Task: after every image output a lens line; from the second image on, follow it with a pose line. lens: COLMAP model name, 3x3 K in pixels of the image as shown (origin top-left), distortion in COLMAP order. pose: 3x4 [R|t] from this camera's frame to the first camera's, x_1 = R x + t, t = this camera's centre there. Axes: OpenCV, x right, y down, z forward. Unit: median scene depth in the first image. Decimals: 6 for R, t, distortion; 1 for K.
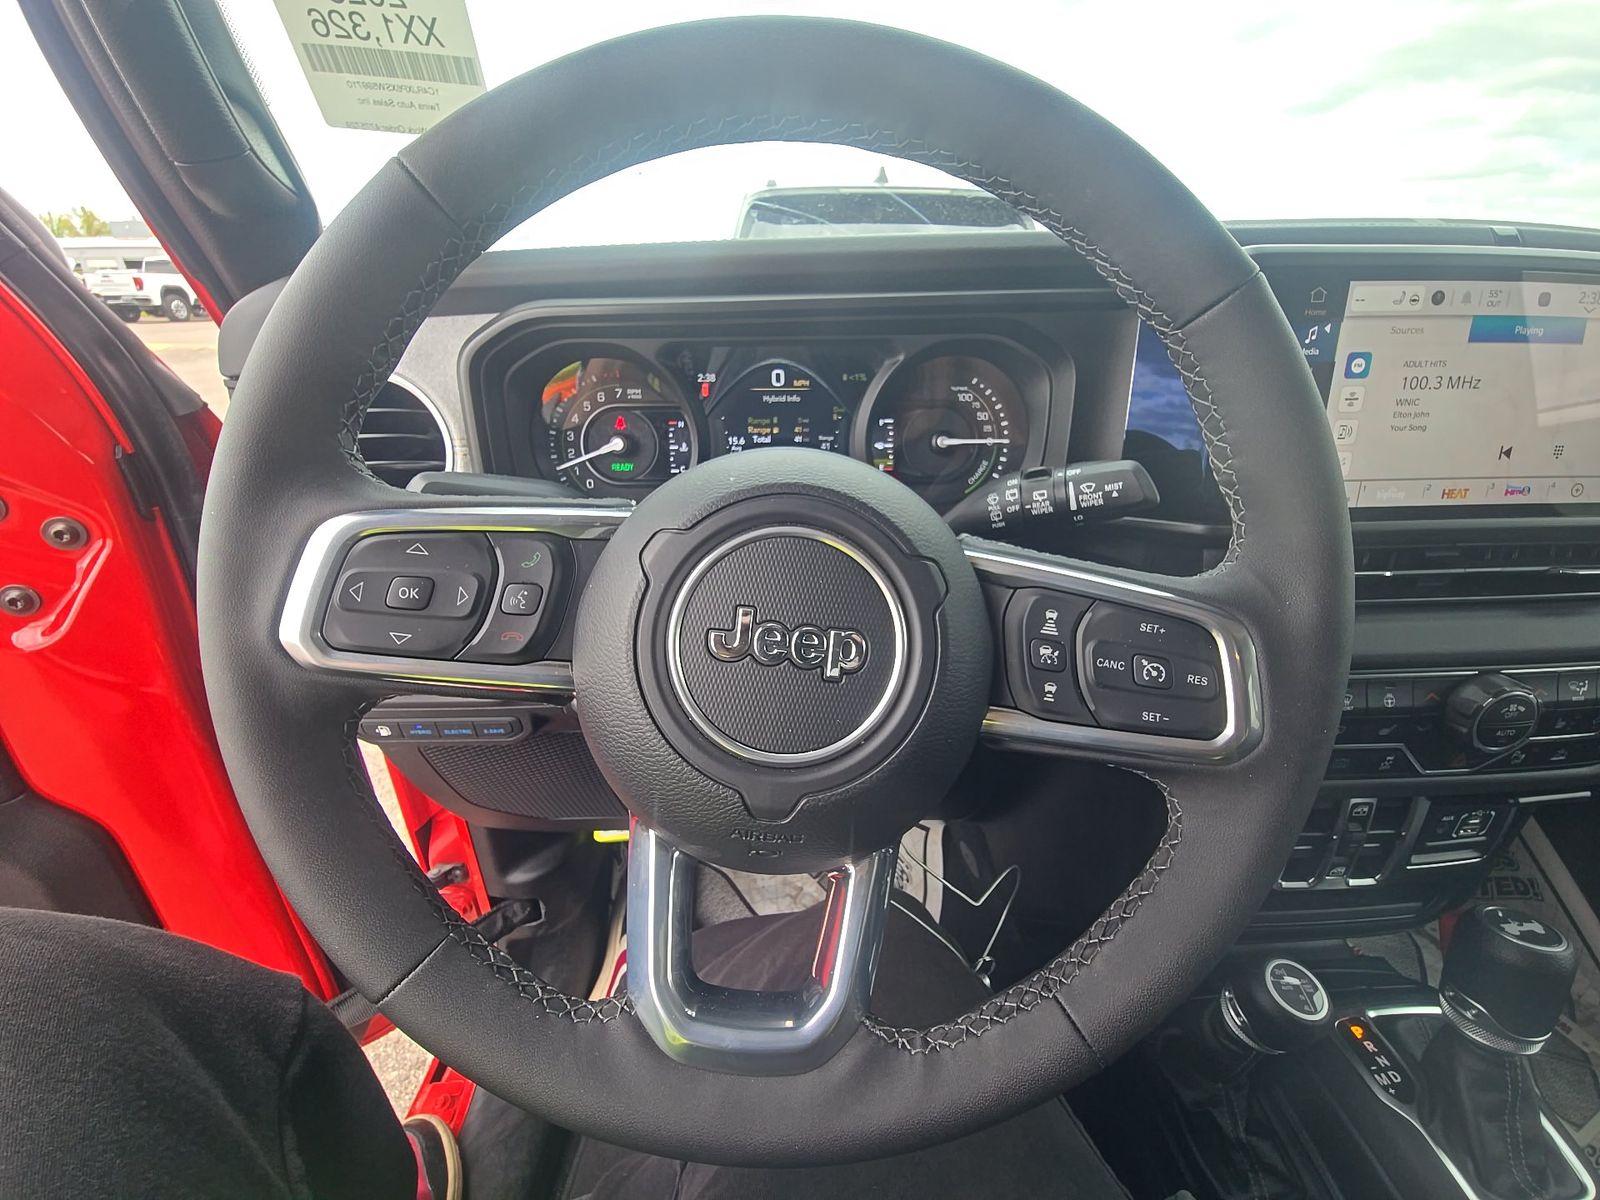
lens RADIAL K [[643.5, 0, 800.0], [0, 643.5, 600.0], [0, 0, 1]] dist [0.014931, -0.009989]
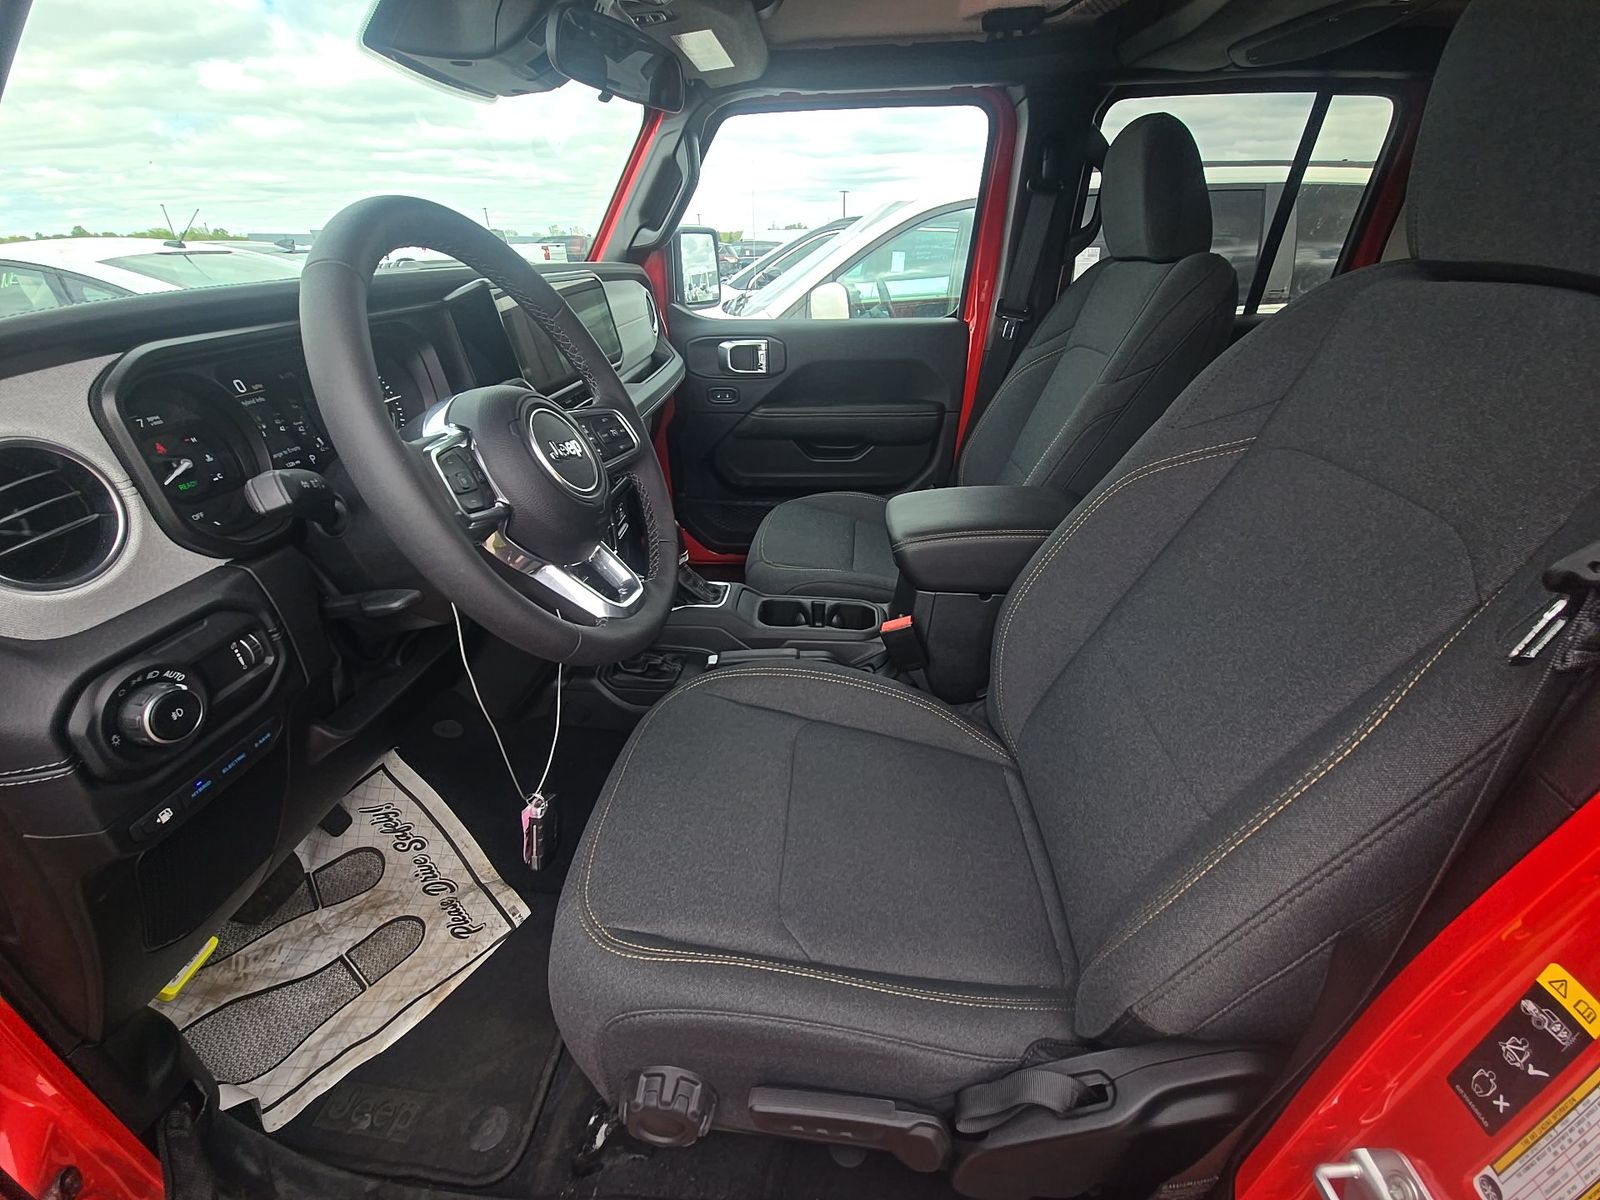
lens RADIAL K [[643.5, 0, 800.0], [0, 643.5, 600.0], [0, 0, 1]] dist [0.014931, -0.009989]
pose [[0.117533, -0.473766, 0.872772, -1.402160], [0.434987, 0.814627, 0.383626, -0.014159], [-0.892733, 0.334556, 0.301828, -0.257988]]
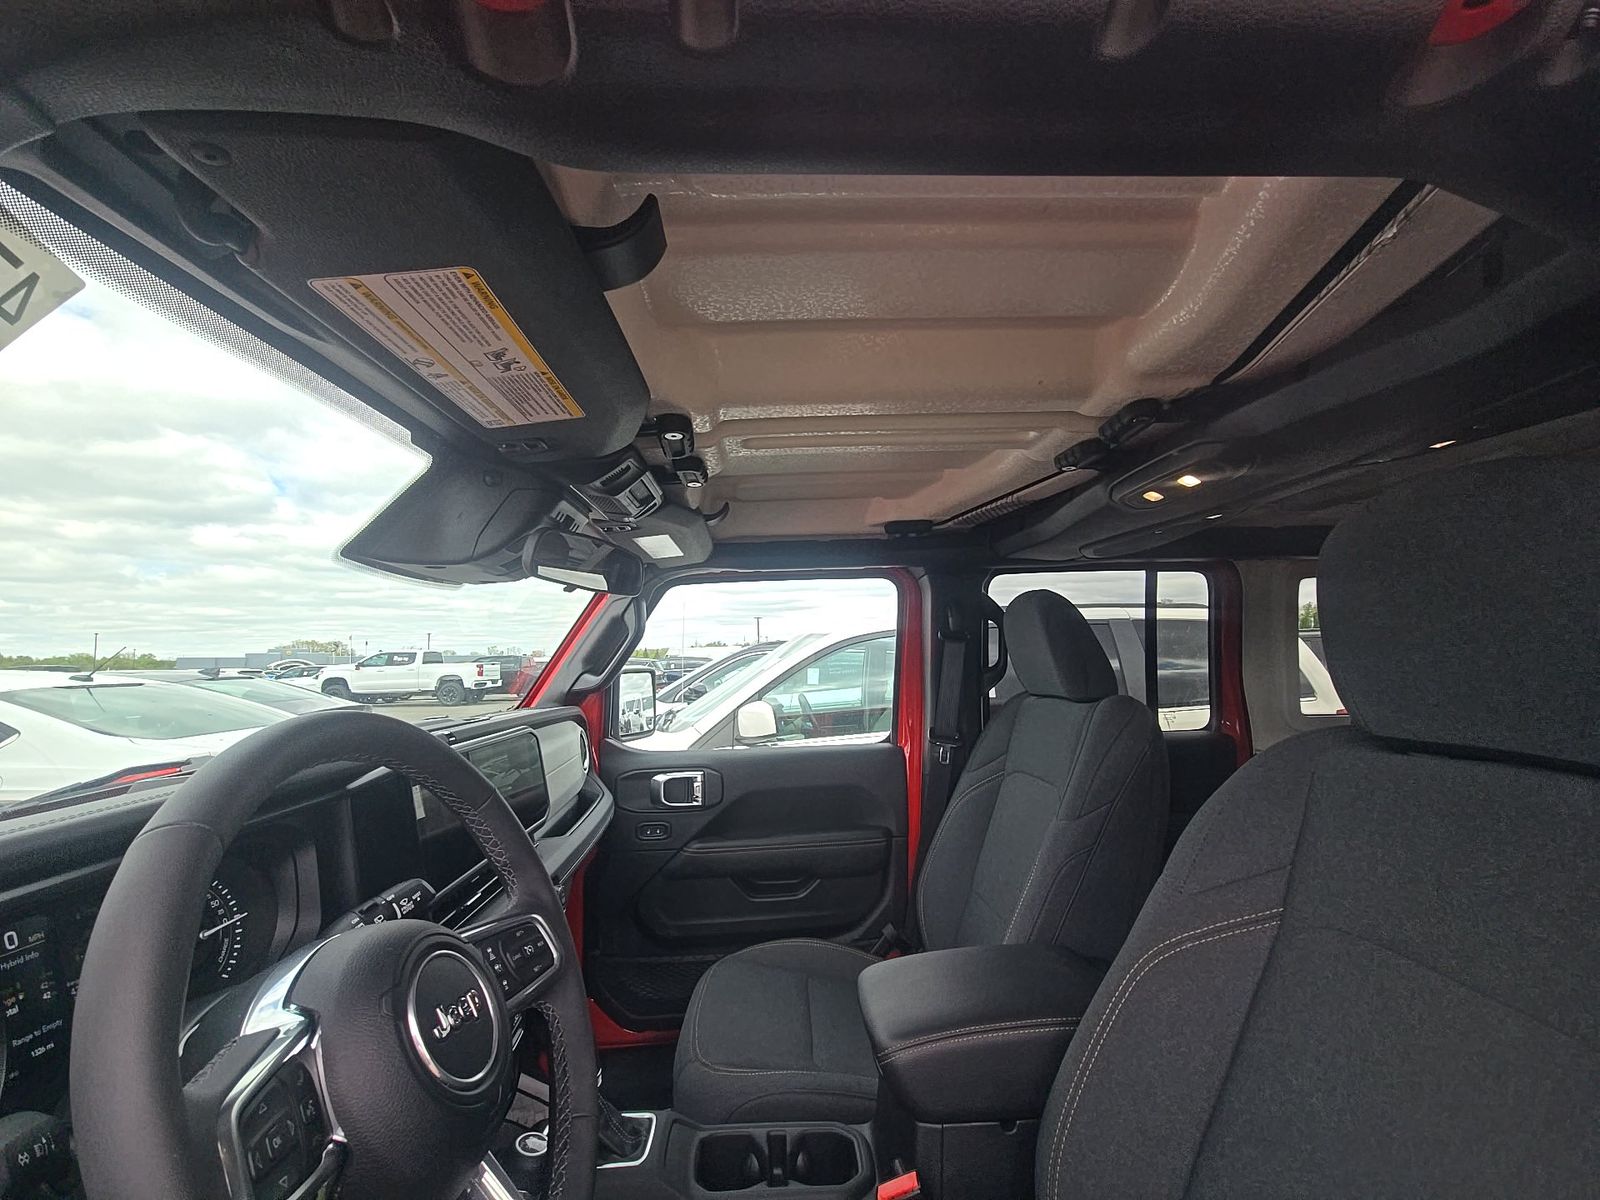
lens RADIAL K [[651.8, 0, 800.0], [0, 651.8, 600.0], [0, 0, 1]] dist [0.015305, -0.015615]
pose [[-0.001773, 0.097022, 0.995281, -1.134002], [0.449618, 0.889084, -0.085869, -0.223698], [-0.893219, 0.447344, -0.045199, -0.200275]]
